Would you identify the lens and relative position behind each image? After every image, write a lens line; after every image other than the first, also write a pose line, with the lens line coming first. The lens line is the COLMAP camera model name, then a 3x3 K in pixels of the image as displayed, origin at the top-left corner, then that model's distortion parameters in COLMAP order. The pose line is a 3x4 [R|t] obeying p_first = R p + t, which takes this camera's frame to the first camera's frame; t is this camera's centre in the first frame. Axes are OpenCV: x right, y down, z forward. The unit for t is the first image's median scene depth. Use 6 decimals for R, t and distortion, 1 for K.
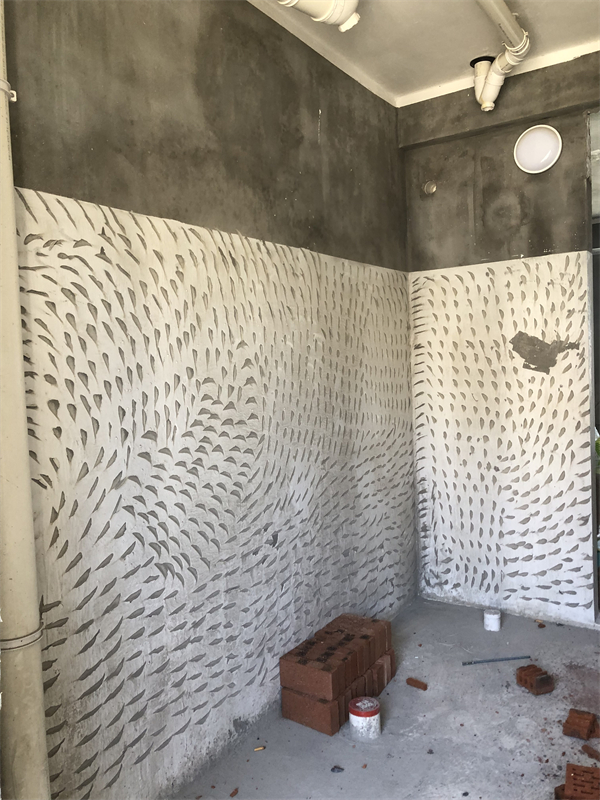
lens RADIAL K [[668.3, 0, 299.9], [0, 668.3, 403.4], [0, 0, 1]] dist [0.013556, -0.000535]
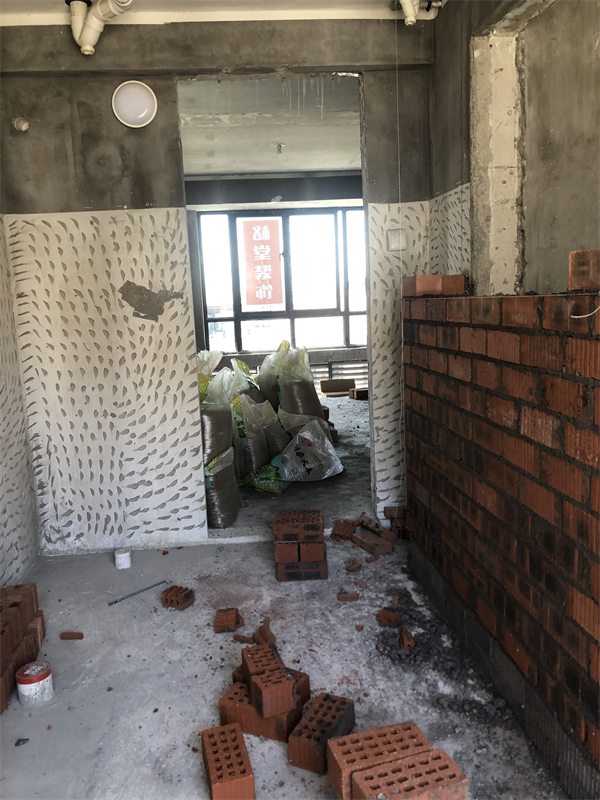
lens RADIAL K [[668.3, 0, 298.7], [0, 668.3, 397.2], [0, 0, 1]] dist [0.013556, -0.000535]
pose [[0.772686, -0.090894, 0.628247, -0.137588], [0.054417, 0.995537, 0.077105, 0.006552], [-0.632452, -0.025391, 0.774183, 0.022326]]
